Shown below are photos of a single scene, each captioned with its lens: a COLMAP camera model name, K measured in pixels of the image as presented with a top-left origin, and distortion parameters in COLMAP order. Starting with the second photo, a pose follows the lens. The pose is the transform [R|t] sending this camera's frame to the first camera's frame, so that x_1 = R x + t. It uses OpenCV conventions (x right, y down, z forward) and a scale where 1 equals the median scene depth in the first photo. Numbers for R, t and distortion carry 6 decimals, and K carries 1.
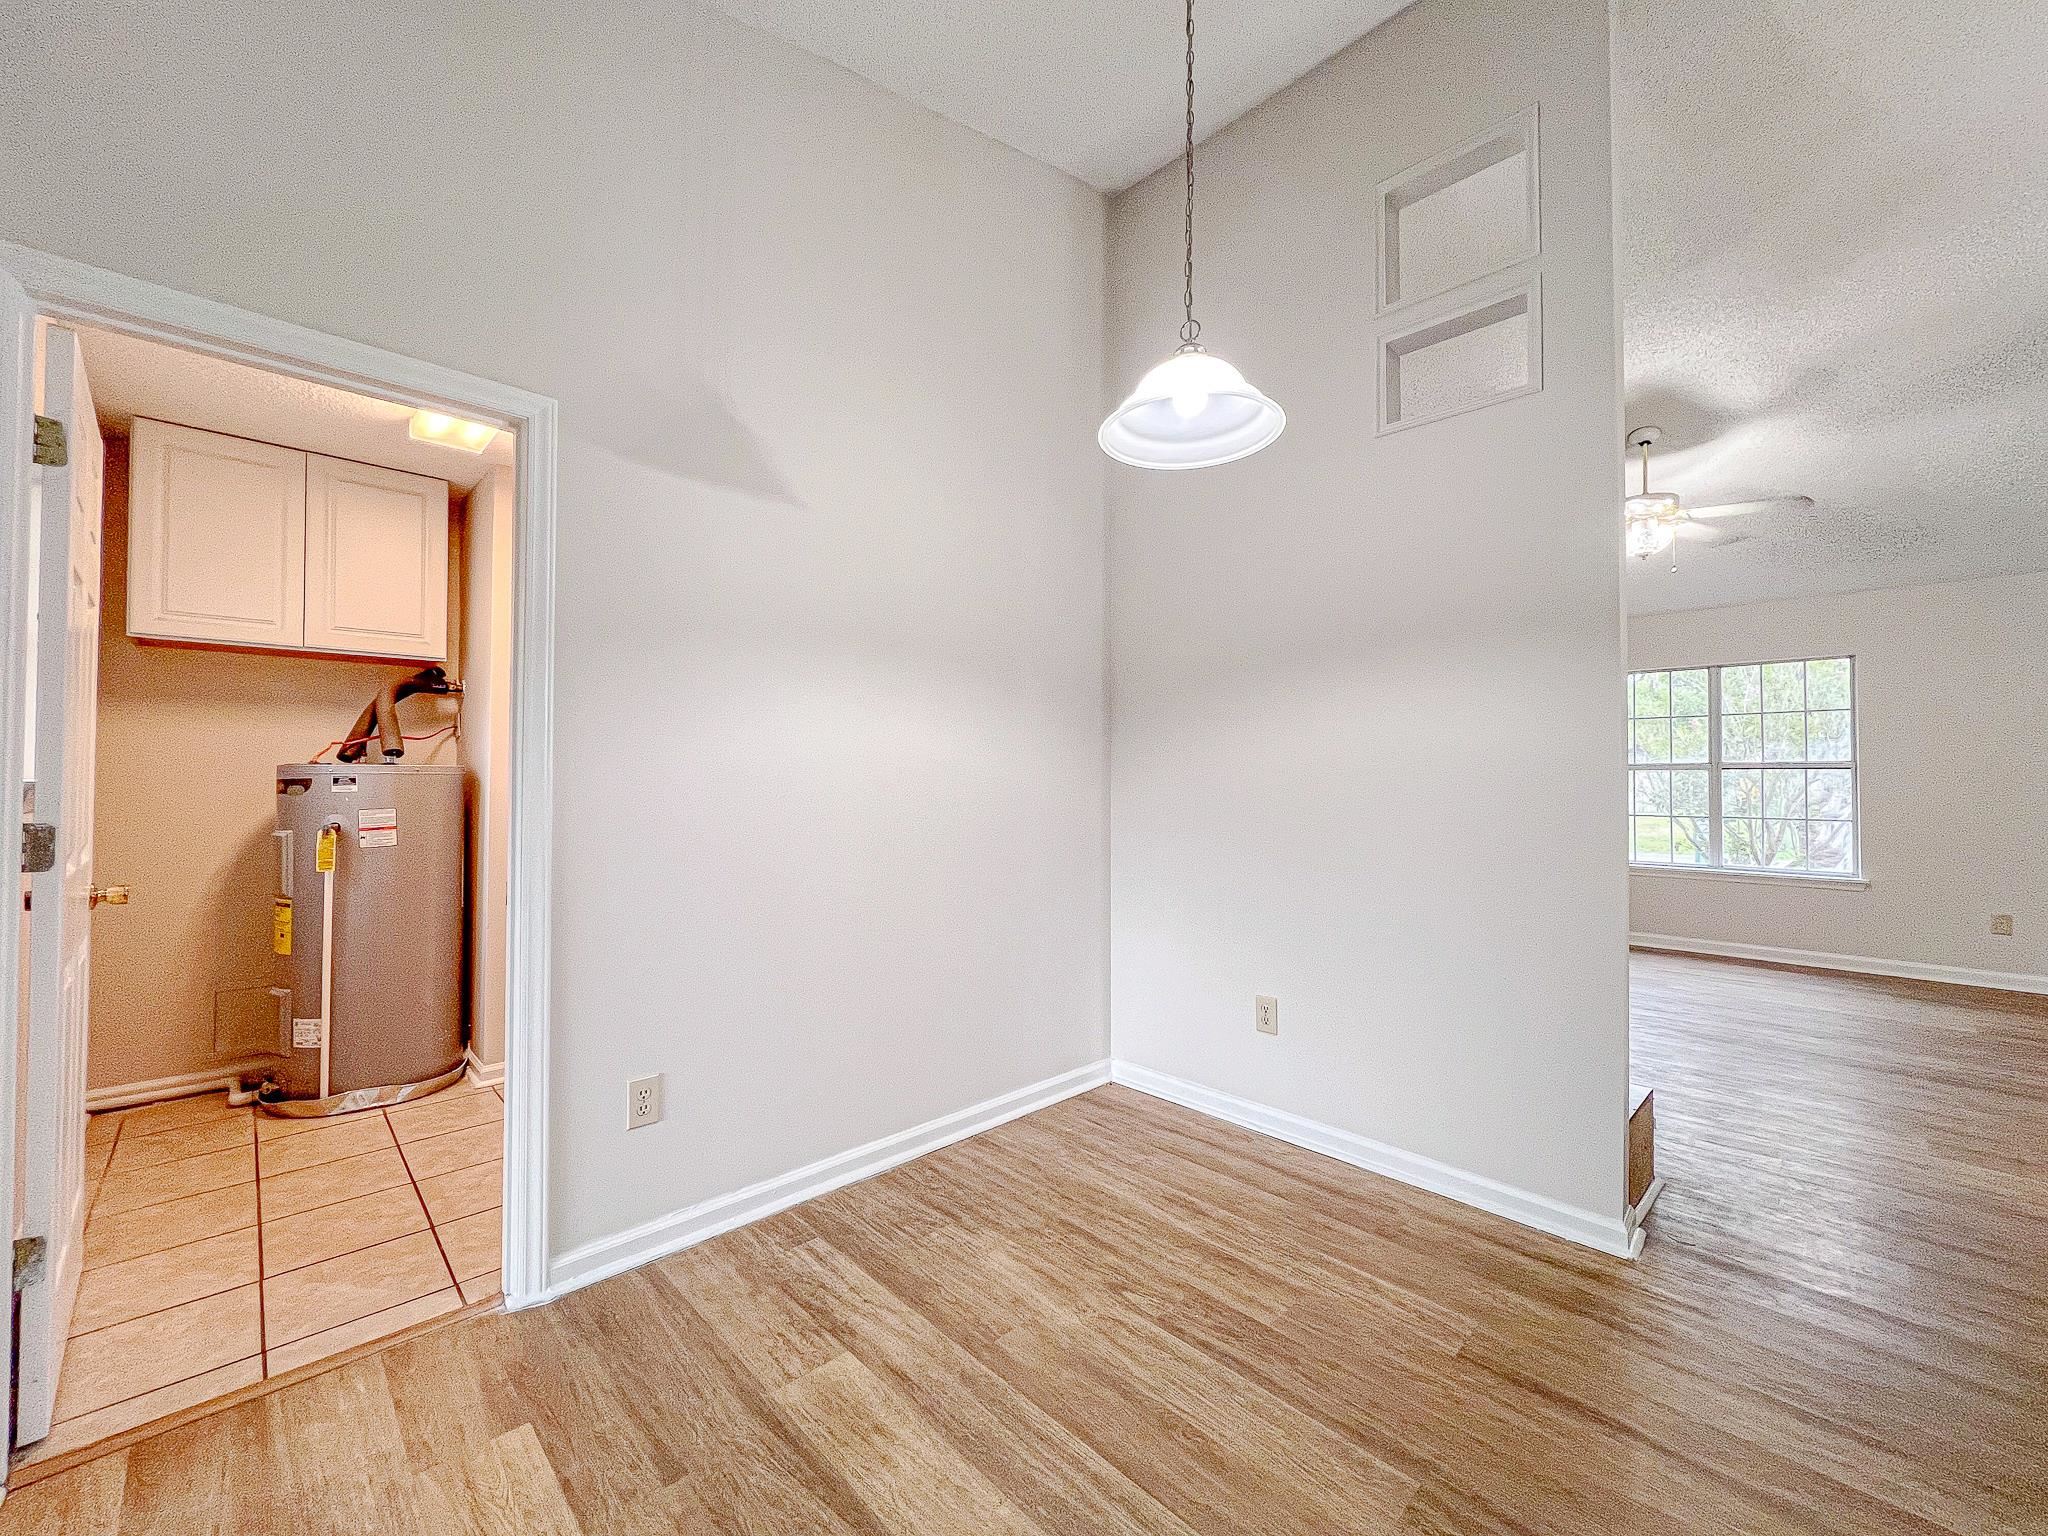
lens RADIAL K [[824.1, 0, 1015.8], [0, 824.1, 767.6], [0, 0, 1]] dist [-0.003682, 0.000936]
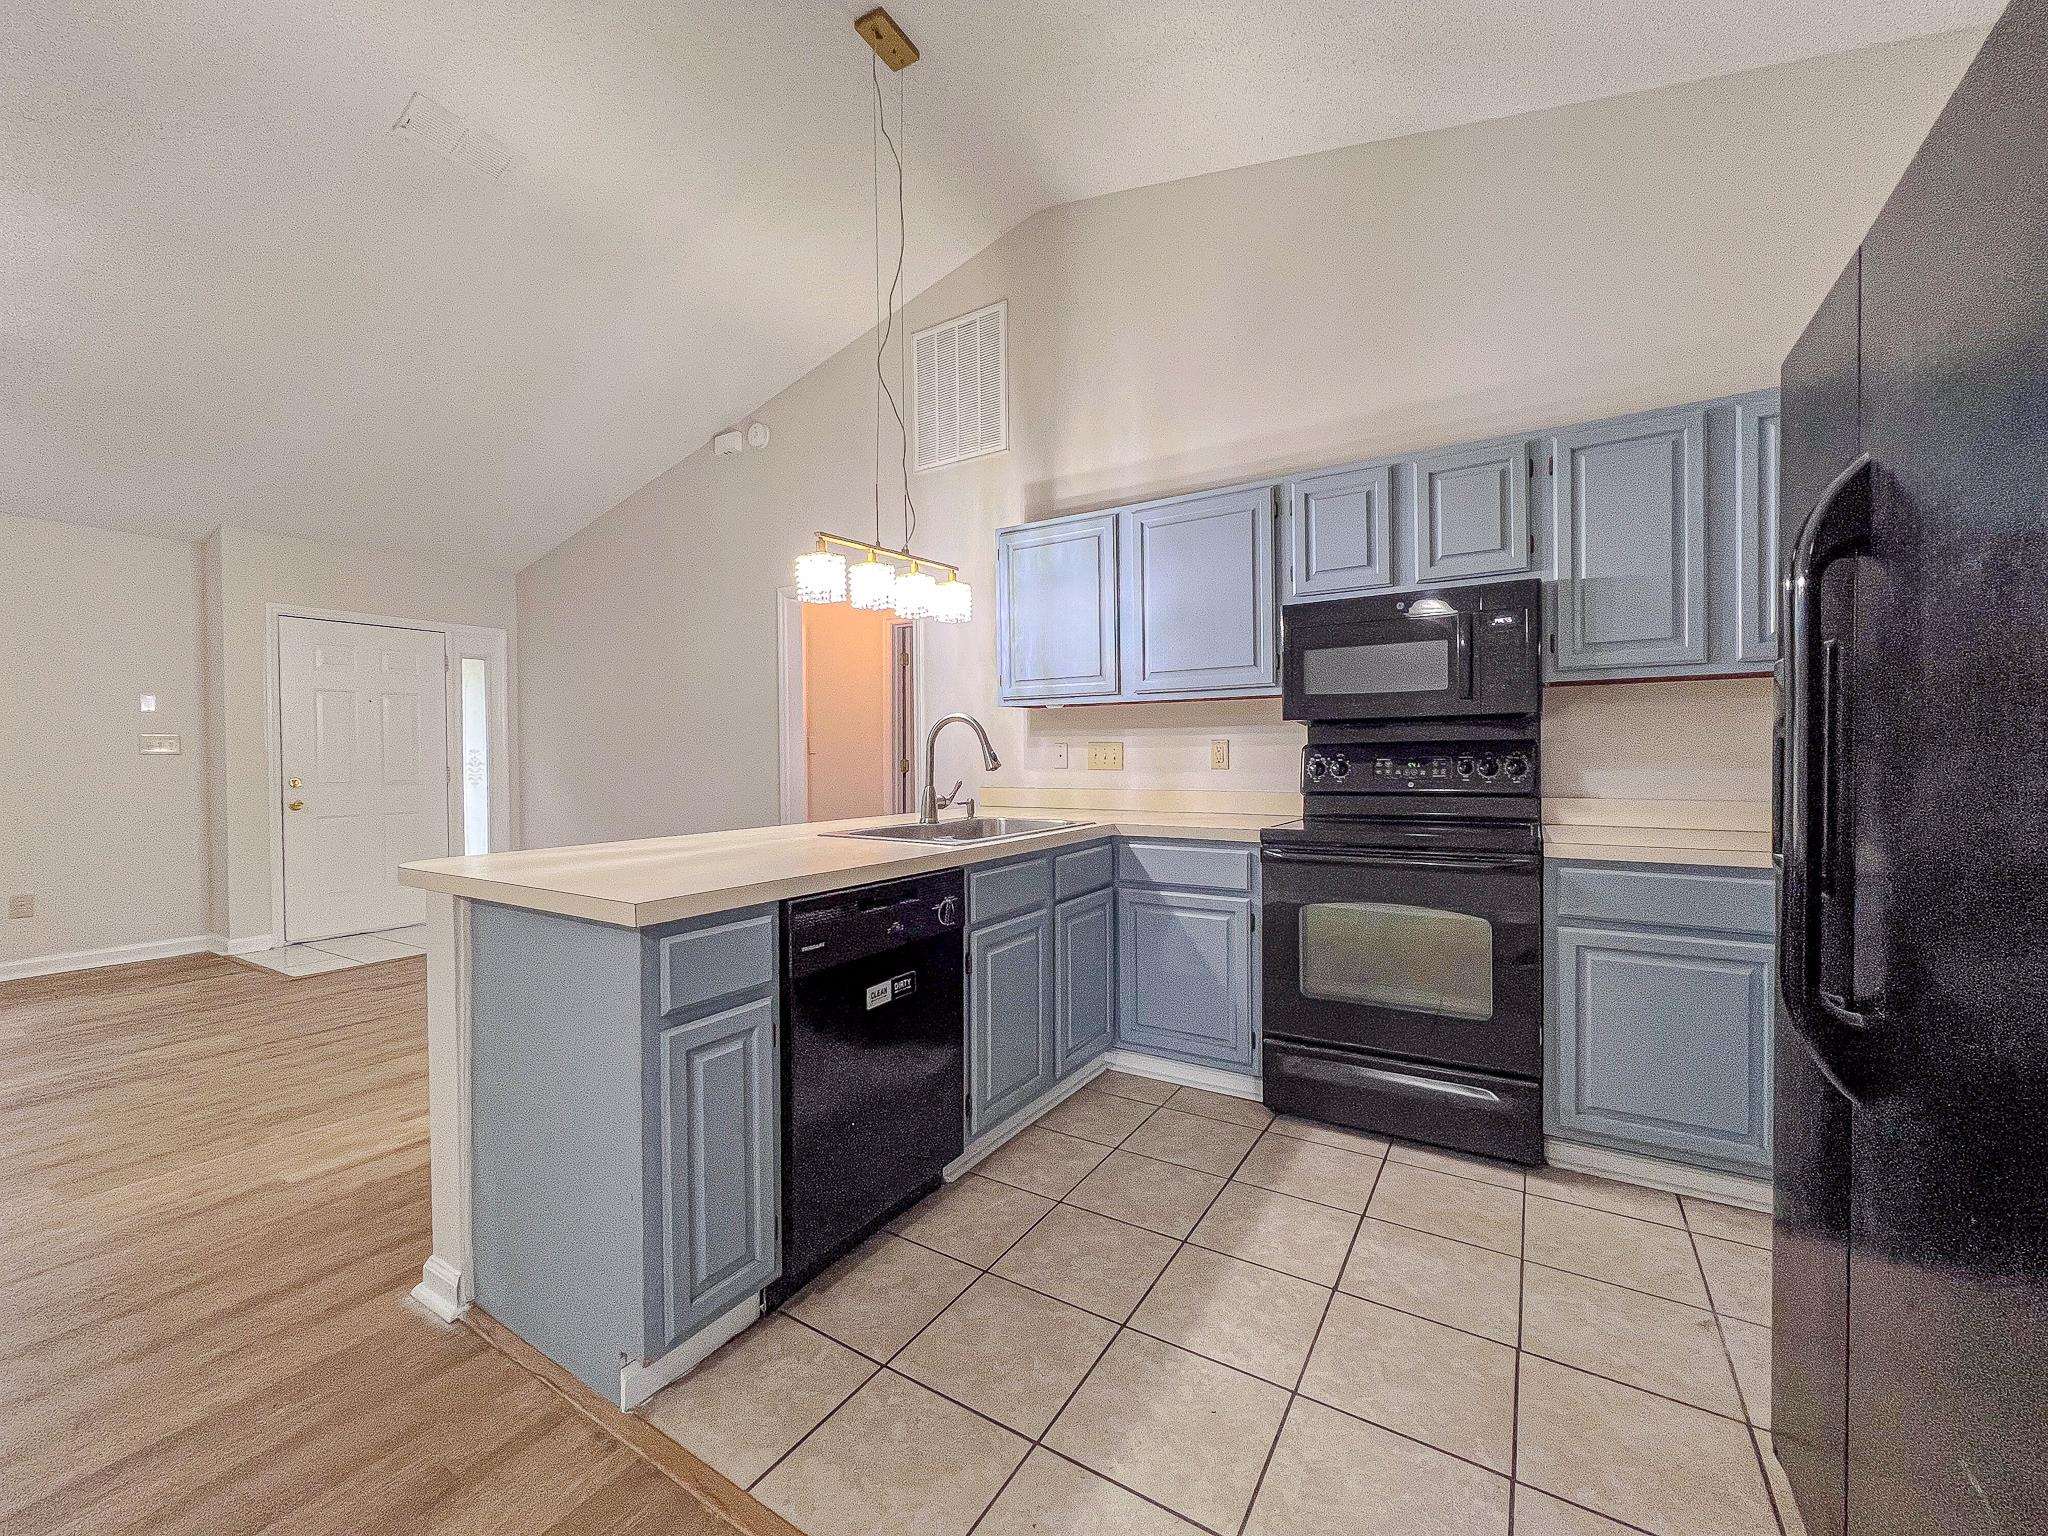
lens RADIAL K [[824.1, 0, 1022.2], [0, 824.1, 764.7], [0, 0, 1]] dist [-0.003682, 0.000936]
pose [[-0.244991, -0.014594, 0.969416, 0.059960], [-0.006990, 0.999887, 0.013286, 0.014974], [-0.969500, -0.003522, -0.245065, 0.146394]]
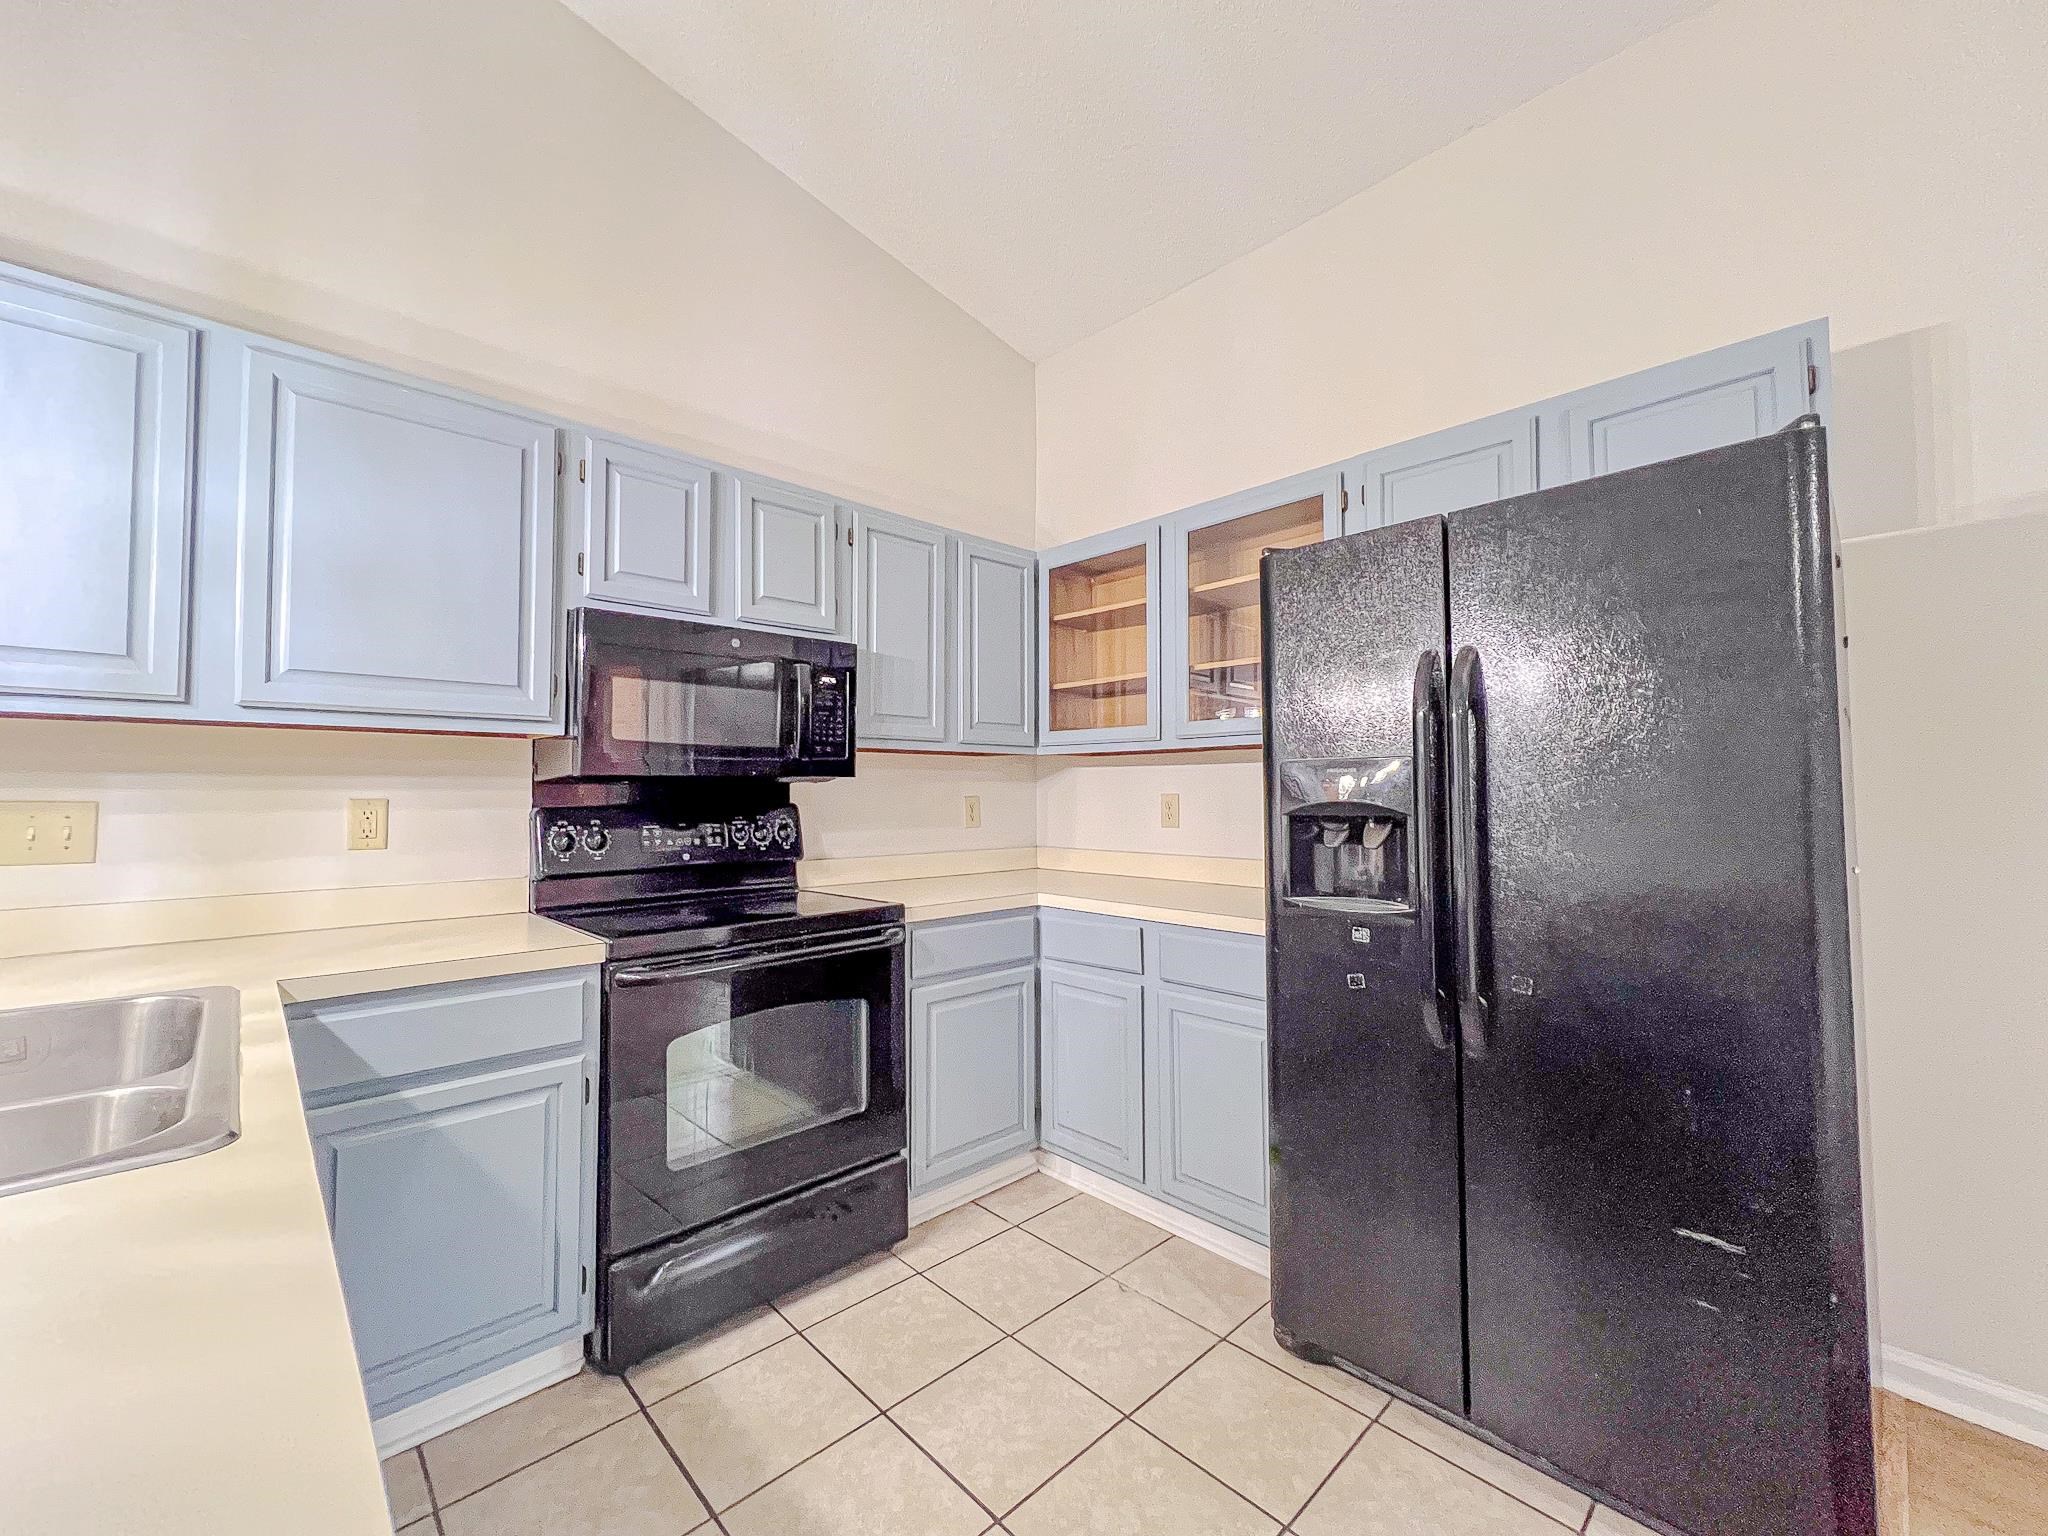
lens RADIAL K [[824.1, 0, 1018.7], [0, 824.1, 764.5], [0, 0, 1]] dist [-0.003682, 0.000936]
pose [[-0.999992, -0.001343, 0.003767, 0.338051], [-0.001532, 0.998713, -0.050690, 0.006145], [-0.003694, -0.050695, -0.998707, 0.212069]]
